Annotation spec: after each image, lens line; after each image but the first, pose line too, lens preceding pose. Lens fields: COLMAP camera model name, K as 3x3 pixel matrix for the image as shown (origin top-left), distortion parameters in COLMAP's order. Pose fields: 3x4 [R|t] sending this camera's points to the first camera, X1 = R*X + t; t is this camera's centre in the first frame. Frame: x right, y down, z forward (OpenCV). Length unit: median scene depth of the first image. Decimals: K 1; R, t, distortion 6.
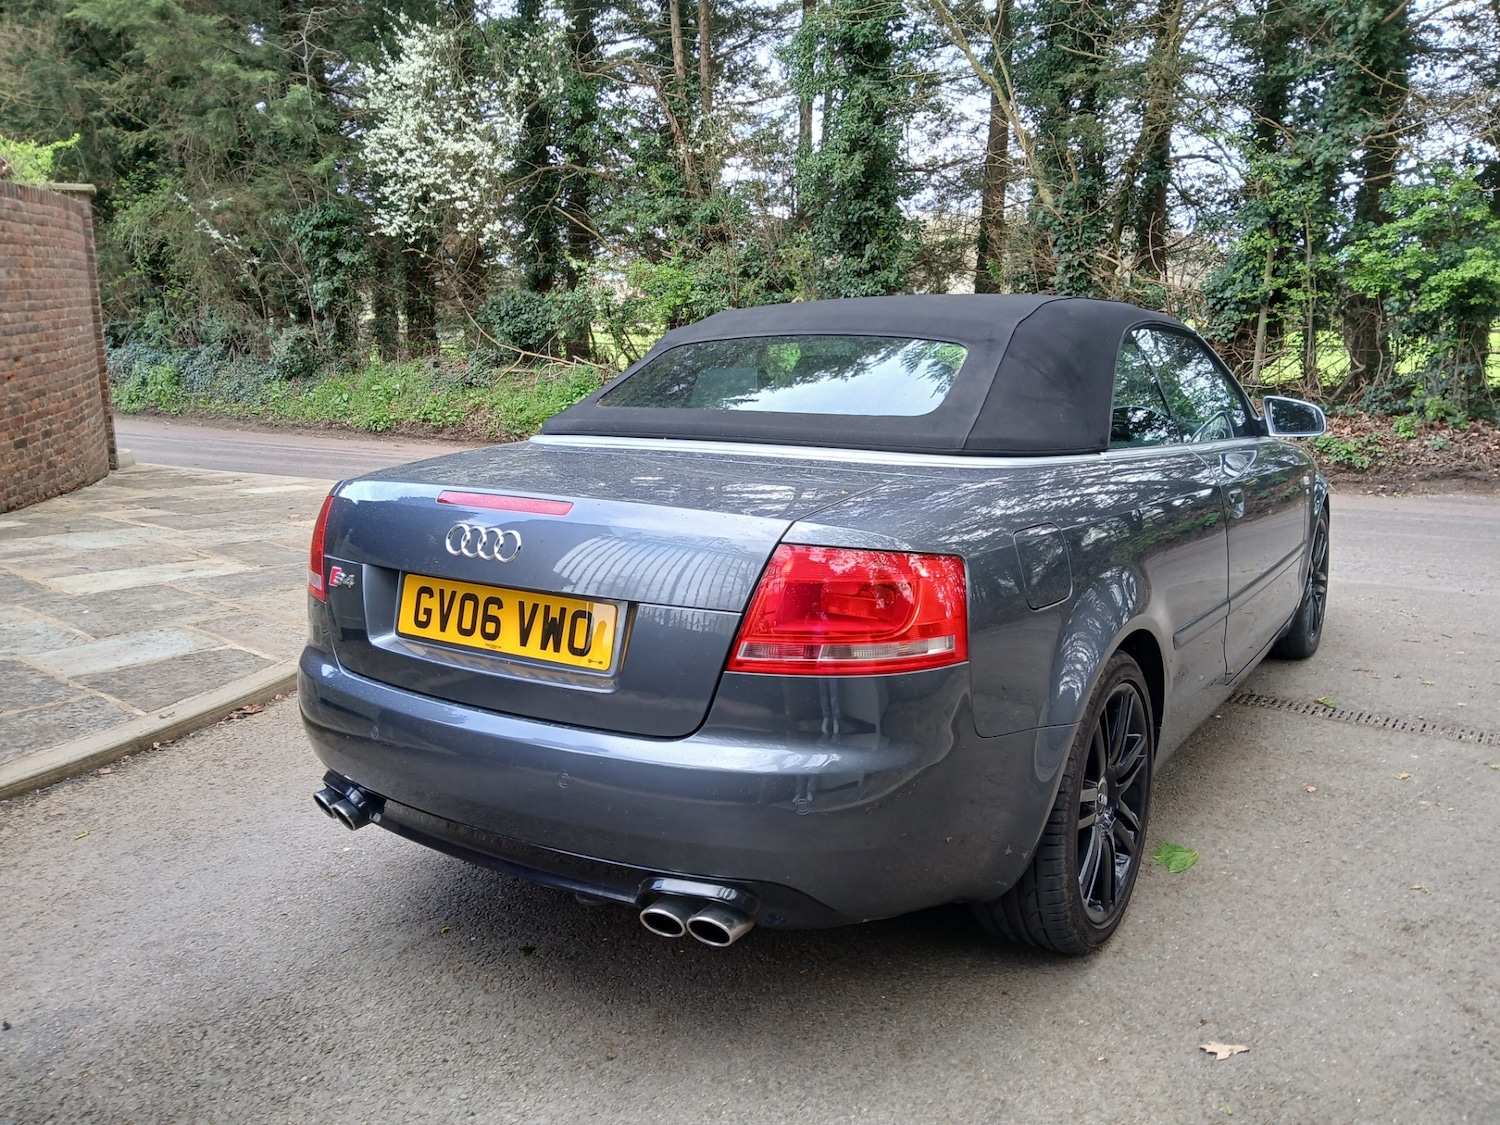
lens RADIAL K [[1188.5, 0, 781.8], [0, 1188.5, 558.3], [0, 0, 1]] dist [0.005433, -0.032832]
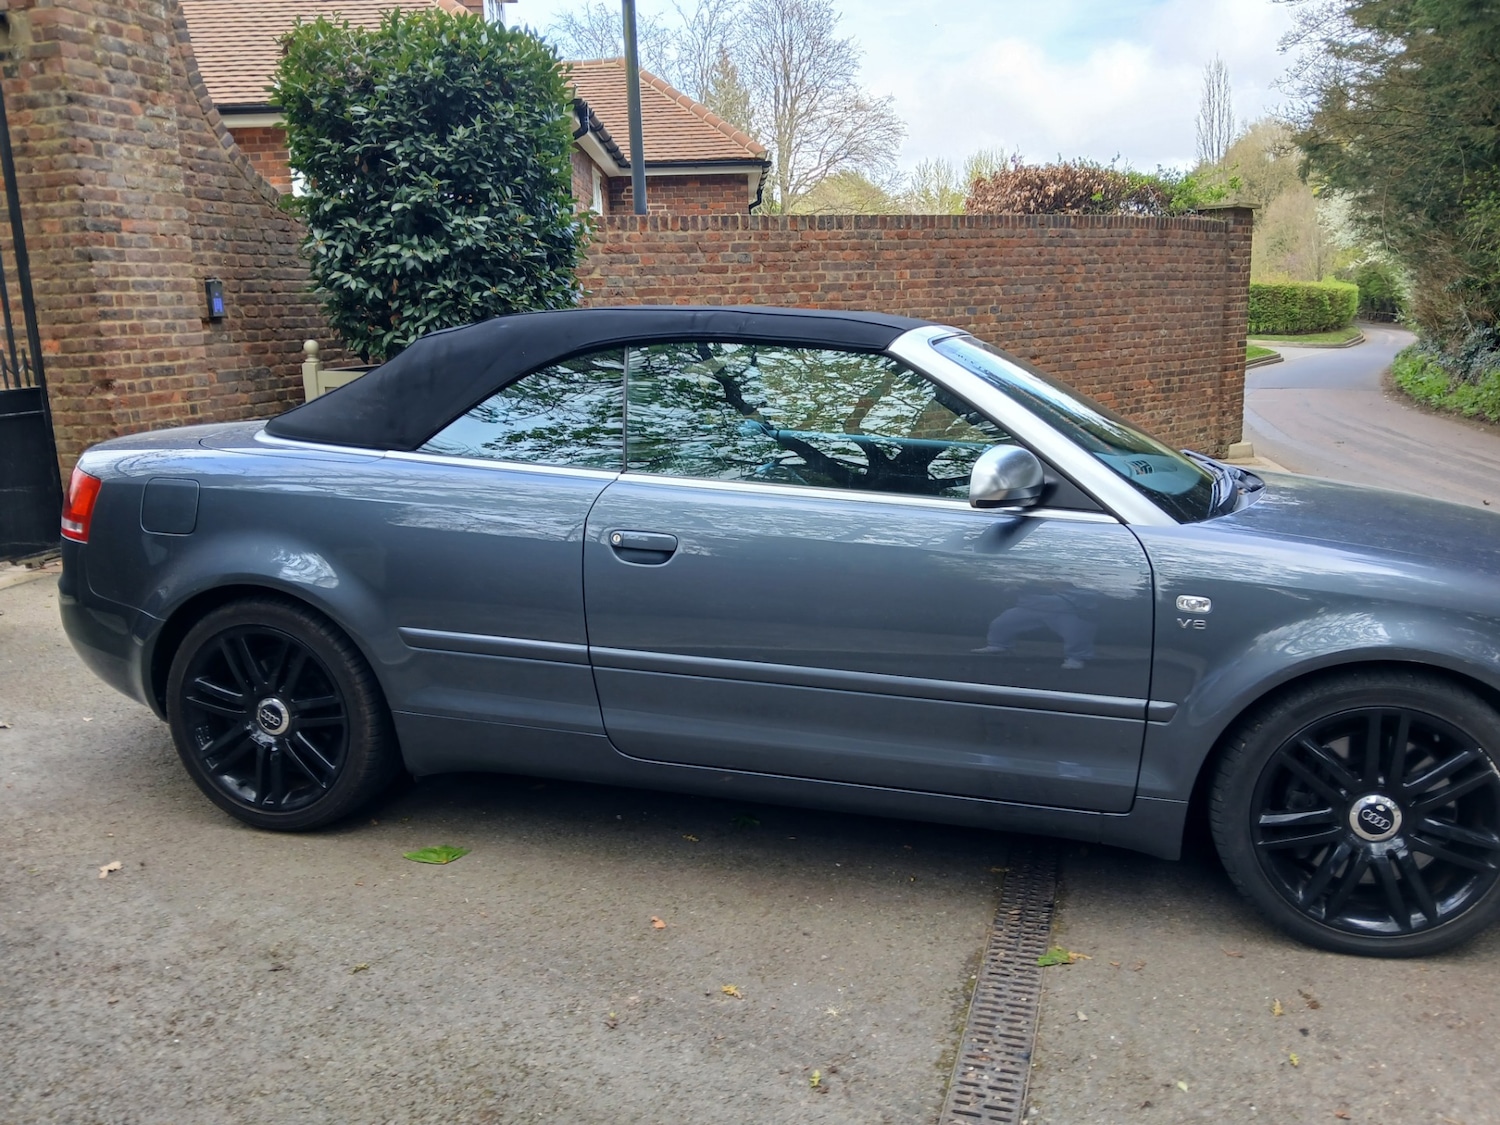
lens RADIAL K [[1176.2, 0, 756.5], [0, 1176.2, 571.0], [0, 0, 1]] dist [0.063392, -0.140271]
pose [[0.298750, 0.188184, -0.935593, 0.415810], [-0.177451, 0.974222, 0.139291, -0.056892], [0.937688, 0.124408, 0.324442, 0.280216]]
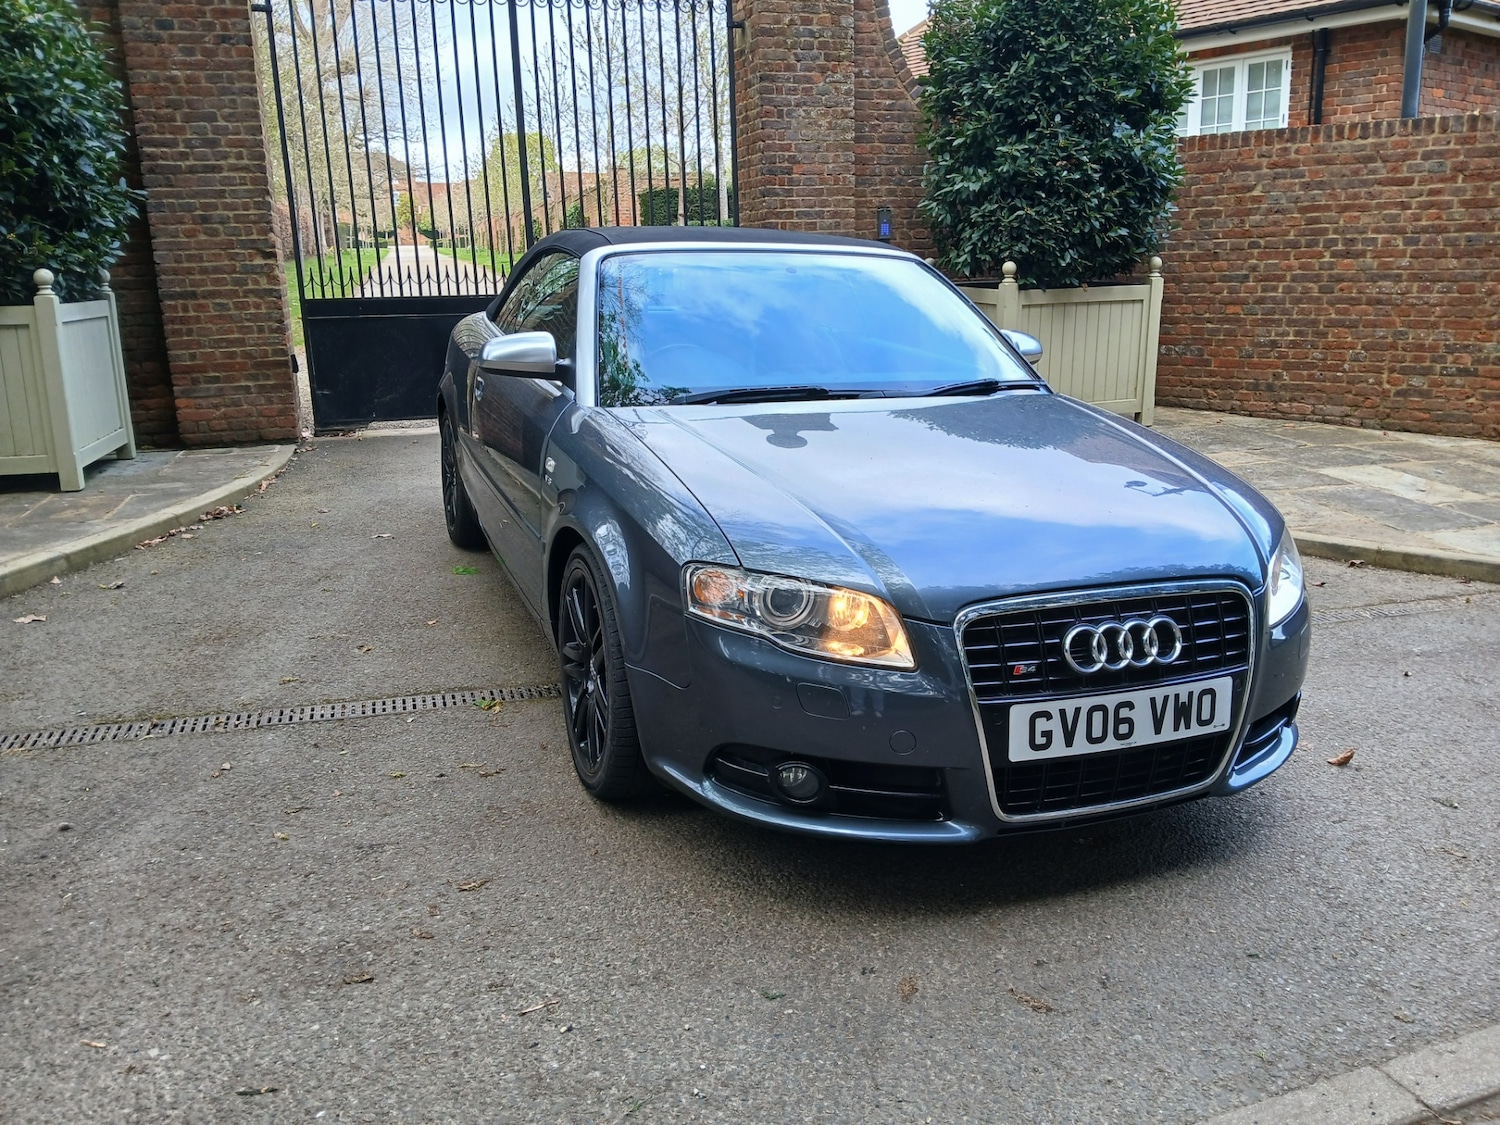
lens RADIAL K [[1176.8, 0, 750.0], [0, 1176.8, 562.5], [0, 0, 1]] dist [0.041459, -0.093504]
pose [[-0.602480, 0.198398, -0.773082, 0.428816], [-0.158130, 0.919740, 0.359269, -0.132874], [0.782313, 0.338700, -0.522752, 0.683762]]
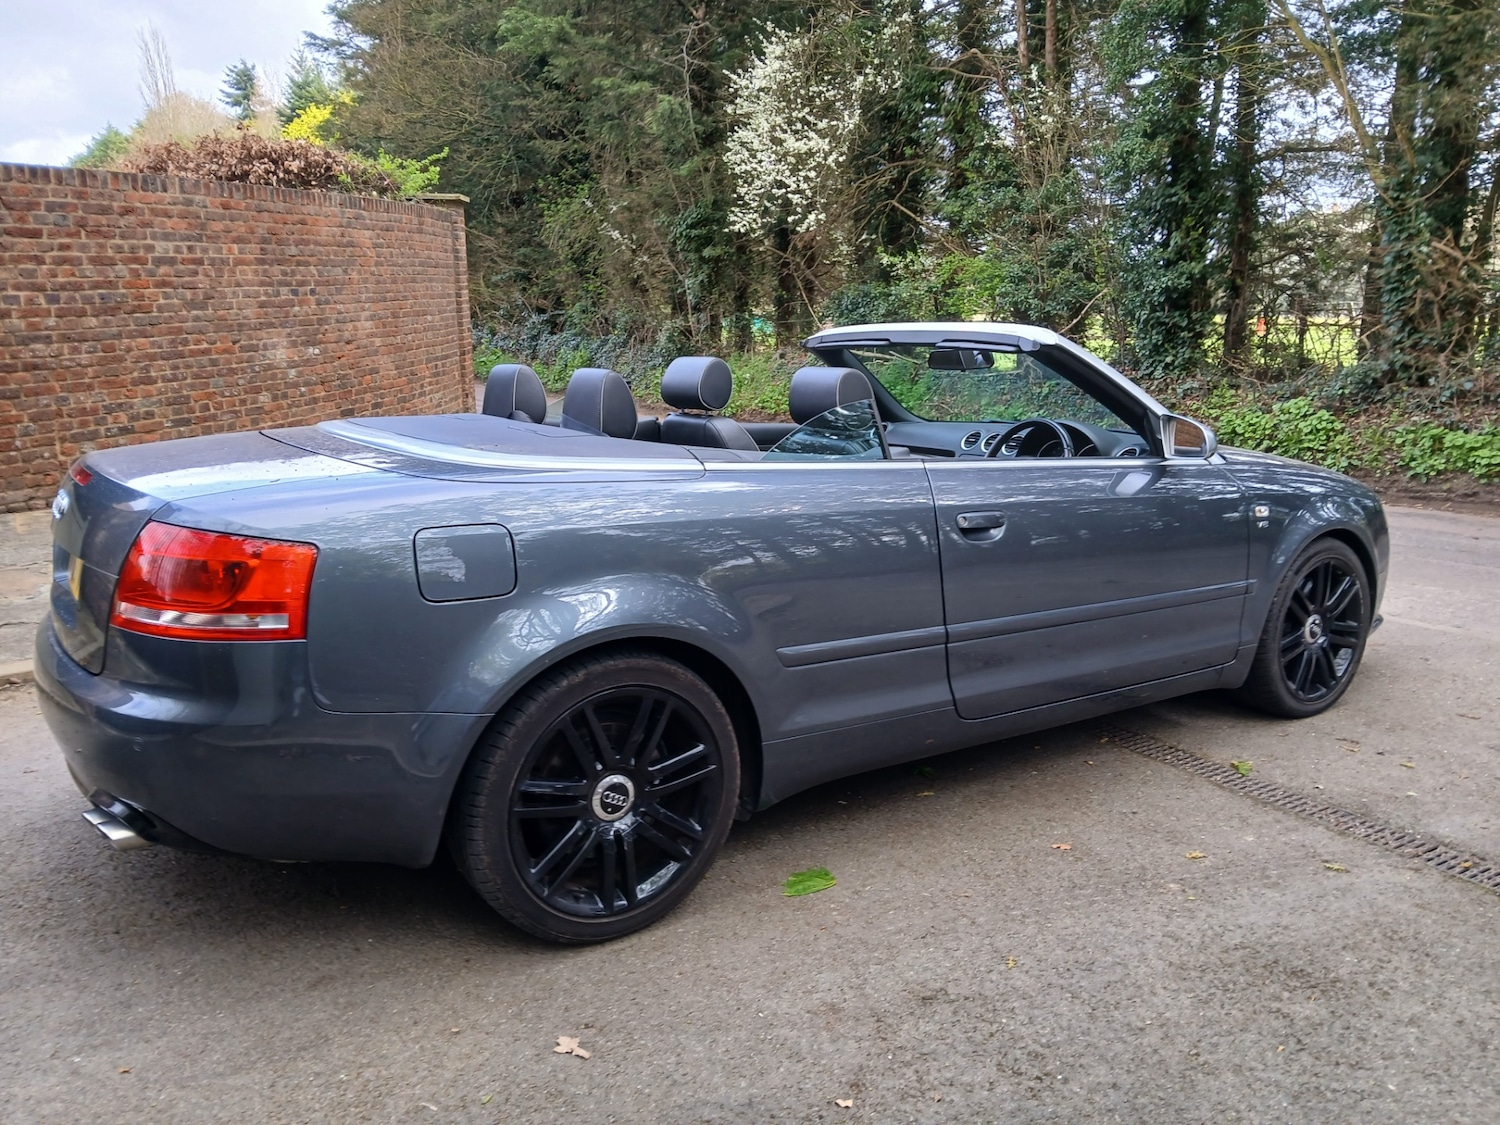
lens RADIAL K [[1189.5, 0, 780.7], [0, 1189.5, 568.5], [0, 0, 1]] dist [0.035215, -0.091903]
pose [[0.922177, 0.088363, -0.376540, 0.204142], [-0.082728, 0.996085, 0.031143, -0.010227], [0.377818, 0.002431, 0.925877, 0.028507]]
